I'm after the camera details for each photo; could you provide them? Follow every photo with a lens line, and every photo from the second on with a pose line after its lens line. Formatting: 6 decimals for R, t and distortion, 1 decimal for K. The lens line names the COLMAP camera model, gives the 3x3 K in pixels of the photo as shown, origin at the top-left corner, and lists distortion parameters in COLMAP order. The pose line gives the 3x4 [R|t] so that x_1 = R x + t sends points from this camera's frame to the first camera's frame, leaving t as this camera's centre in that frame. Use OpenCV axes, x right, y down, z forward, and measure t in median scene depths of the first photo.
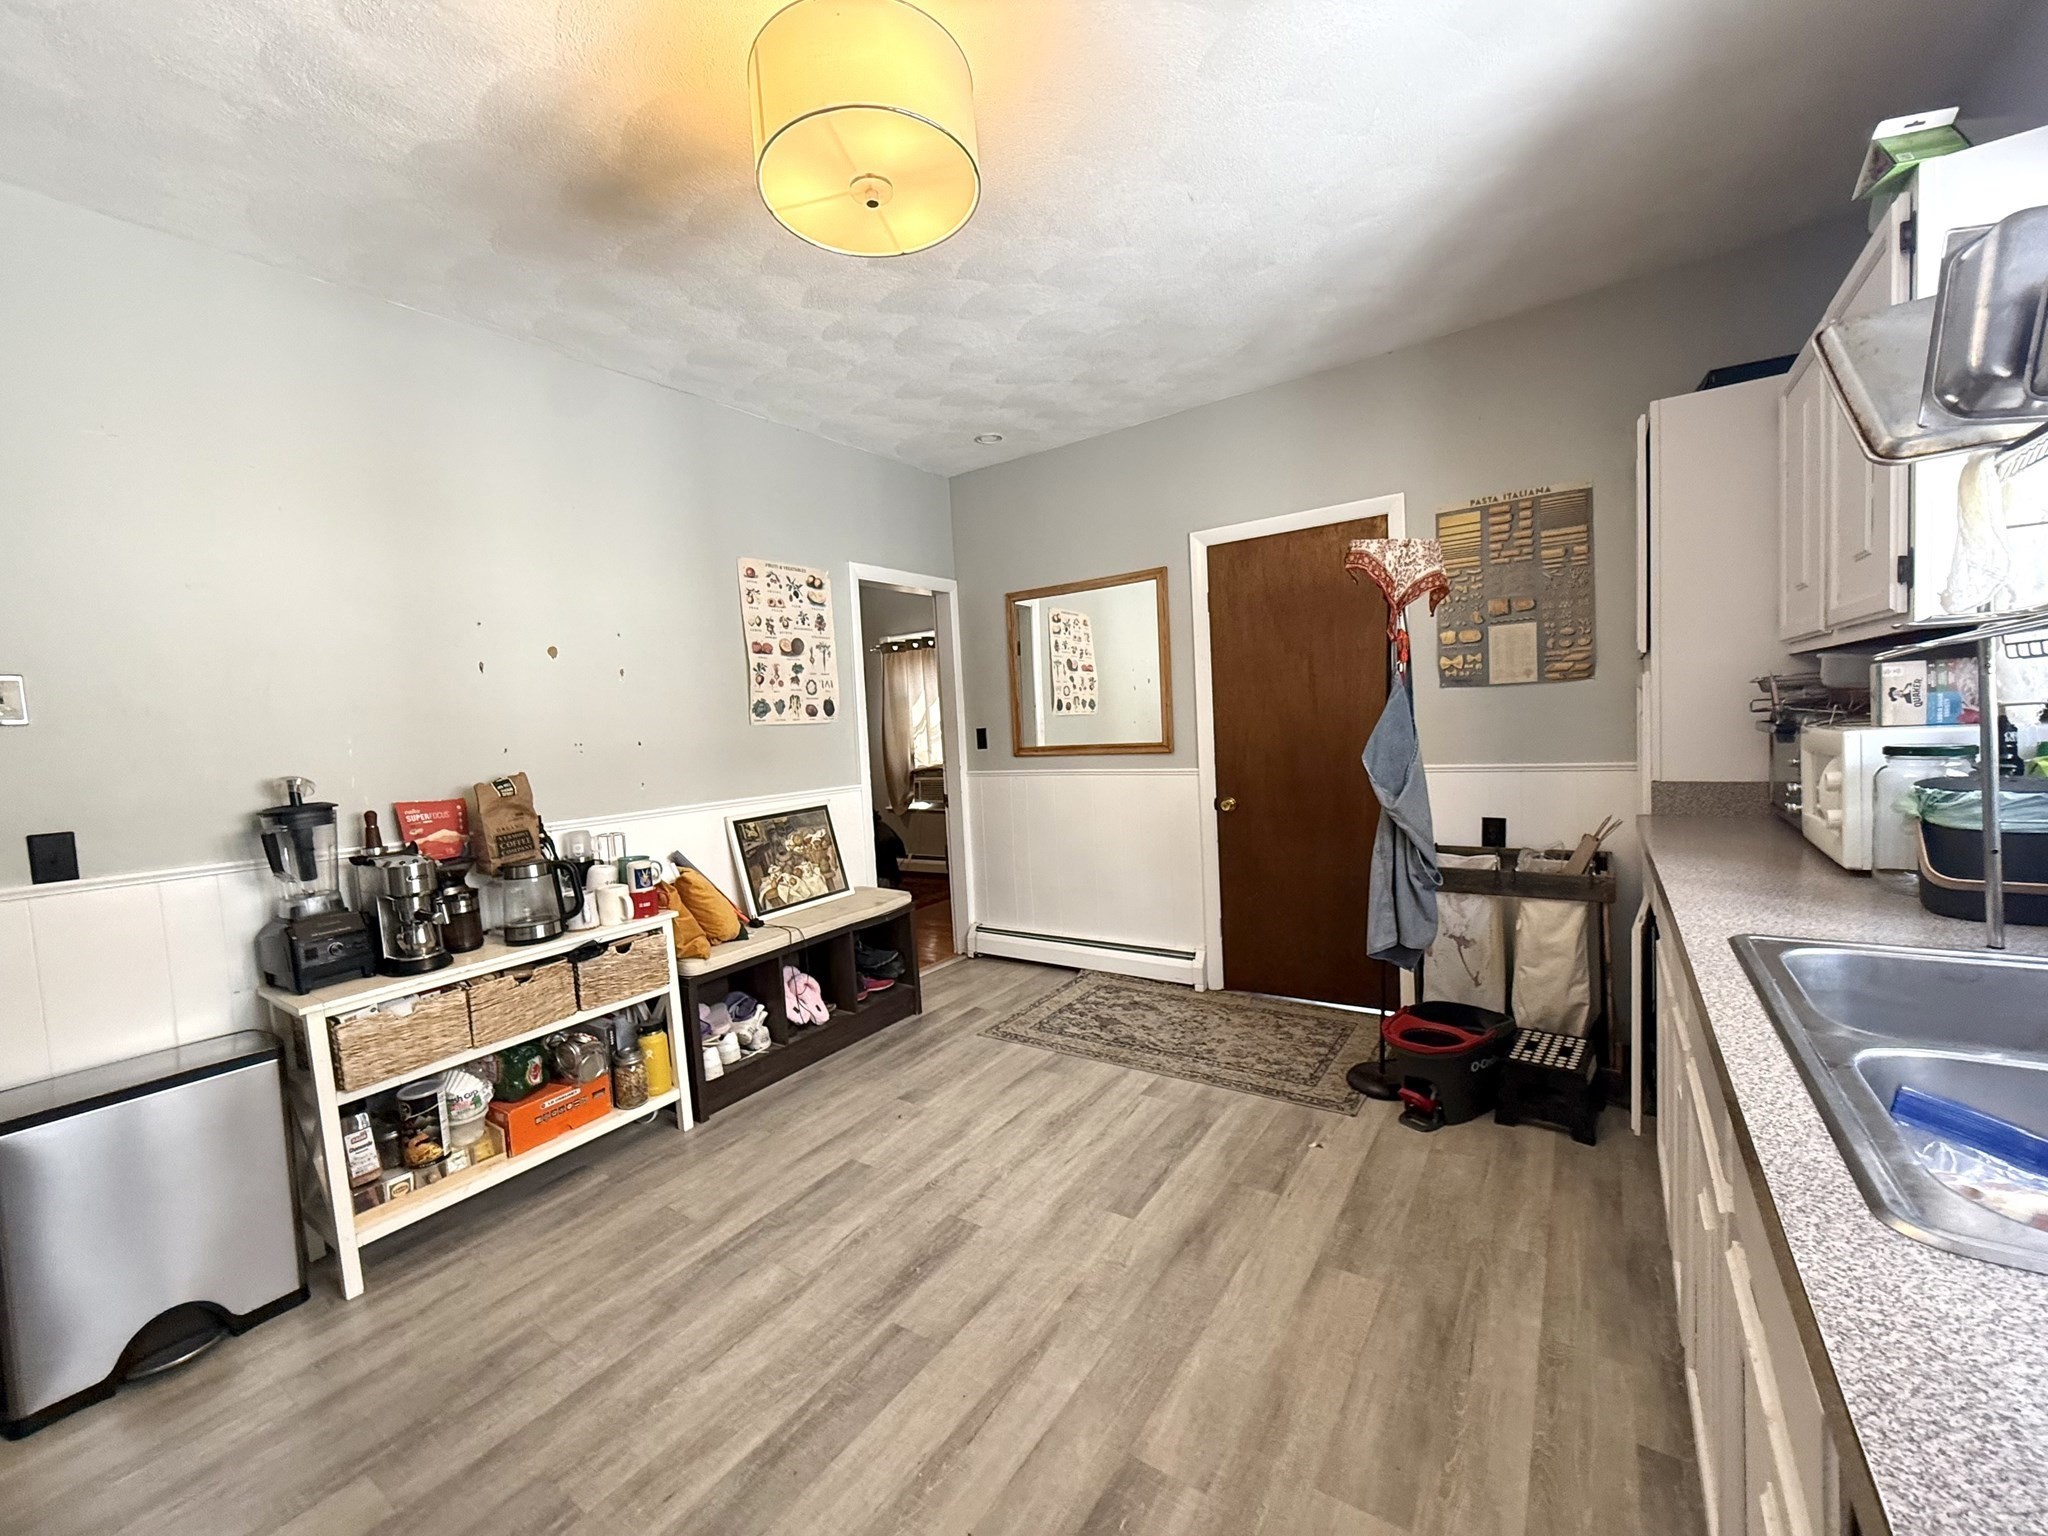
lens RADIAL K [[819.0, 0, 1016.9], [0, 819.0, 764.0], [0, 0, 1]] dist [-0.000025, -0.000003]
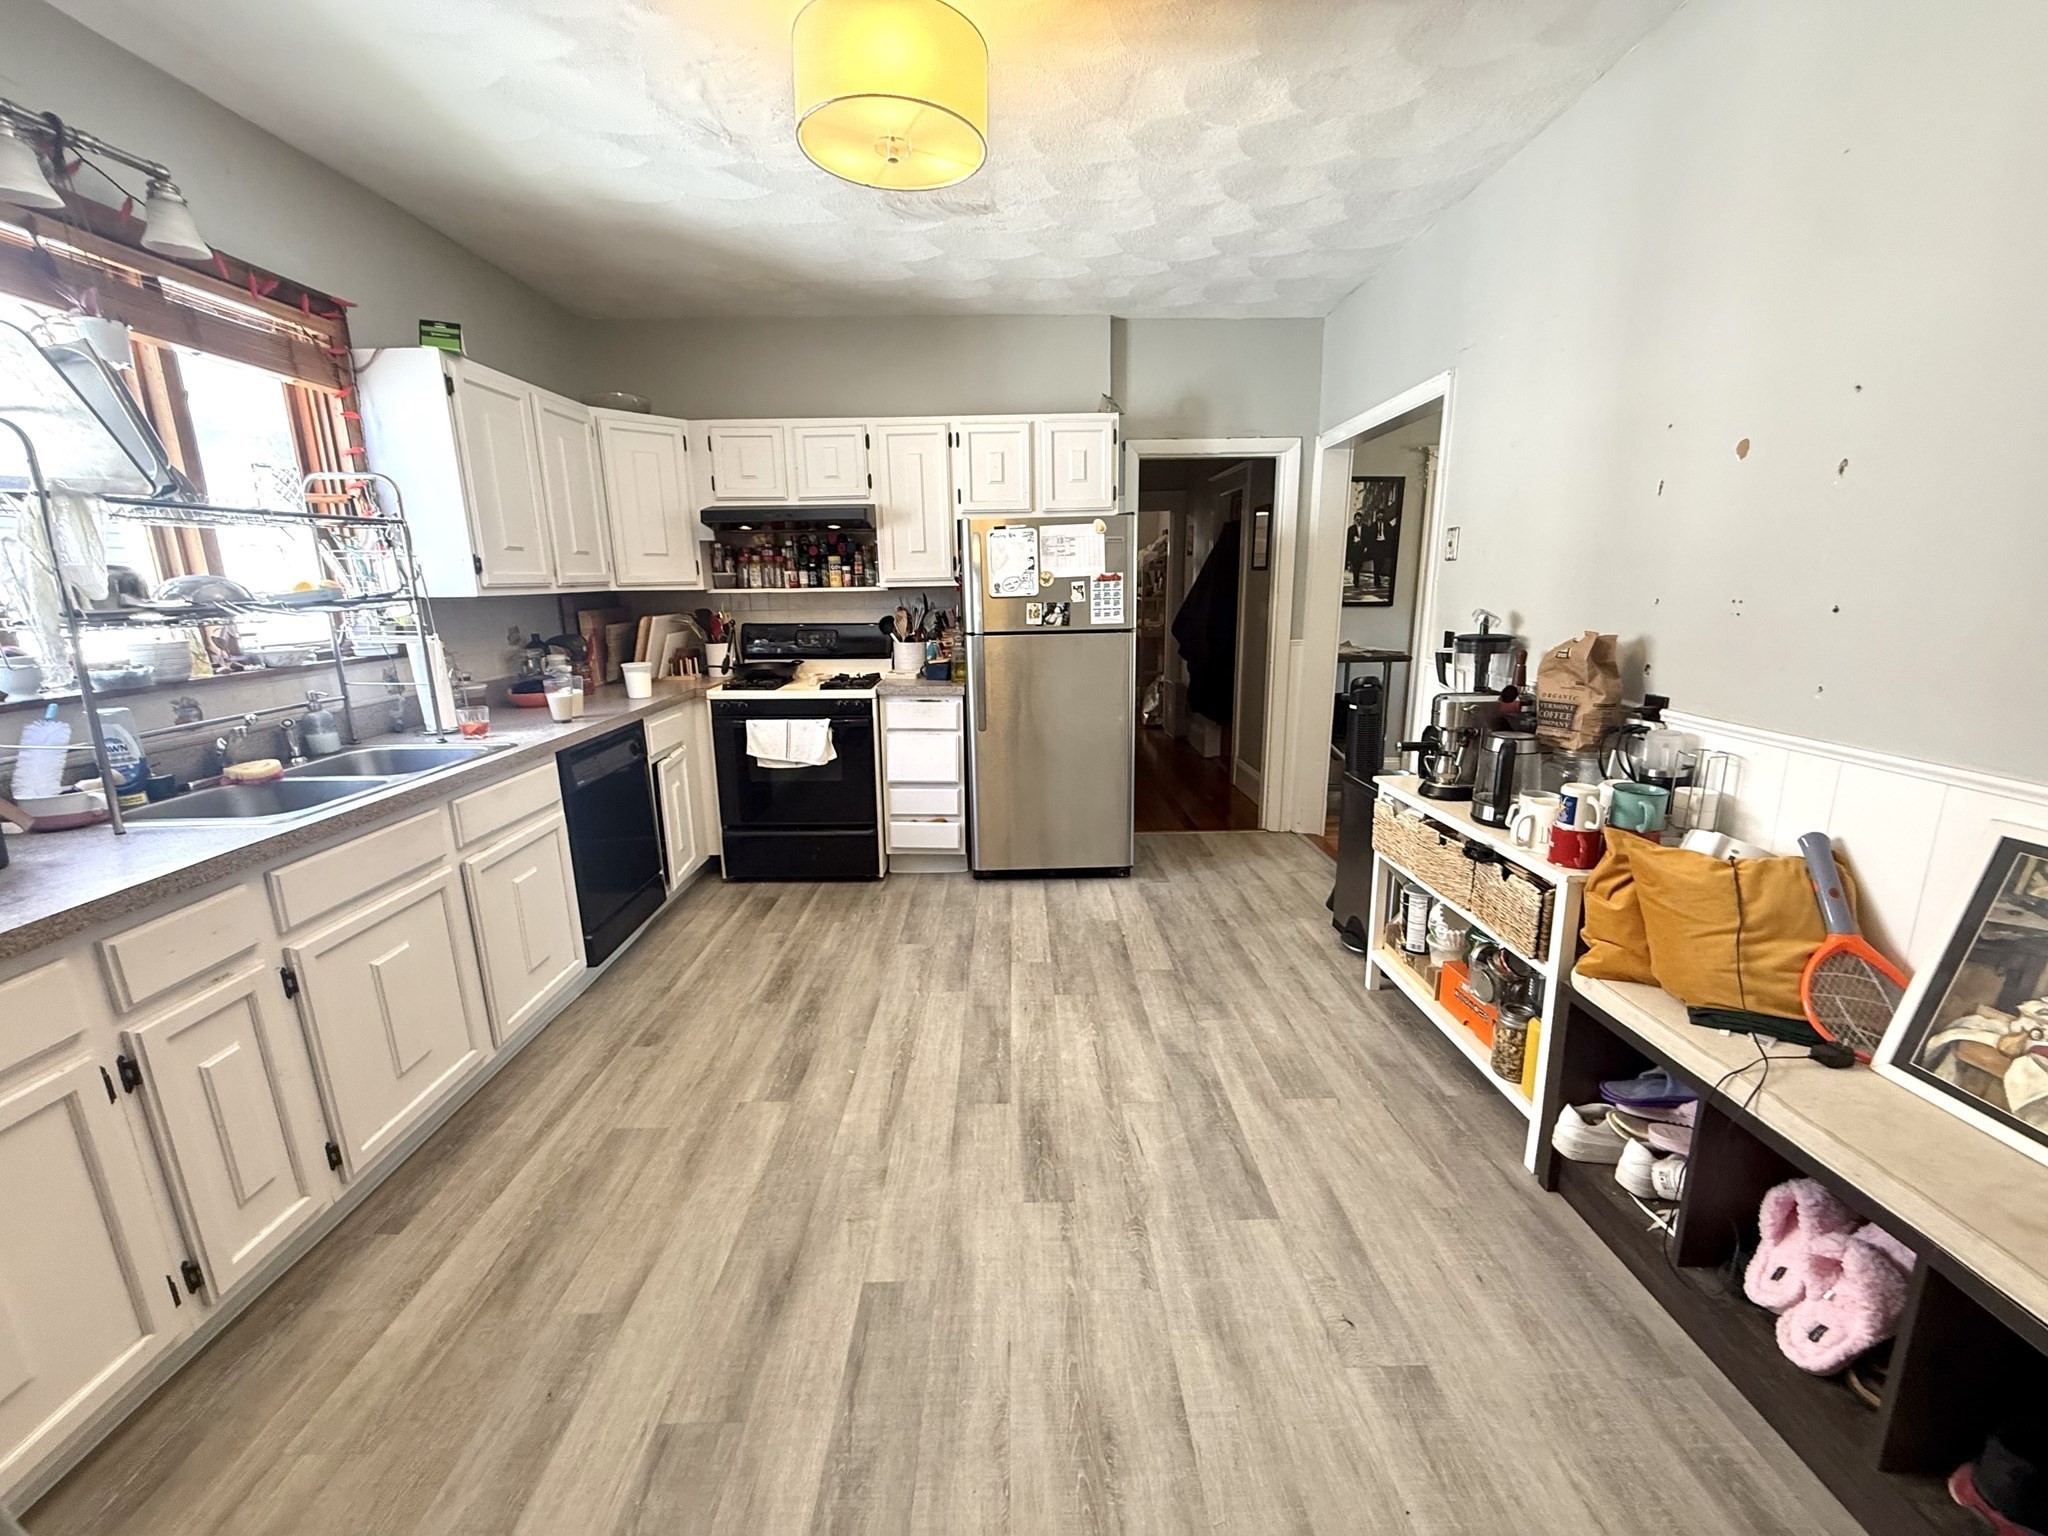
lens RADIAL K [[819.0, 0, 1016.9], [0, 819.0, 764.0], [0, 0, 1]] dist [-0.000025, -0.000003]
pose [[-0.810684, 0.192197, -0.553038, 0.372654], [0.028515, 0.956424, 0.290586, -0.139187], [0.584789, 0.219803, -0.780838, 1.643794]]
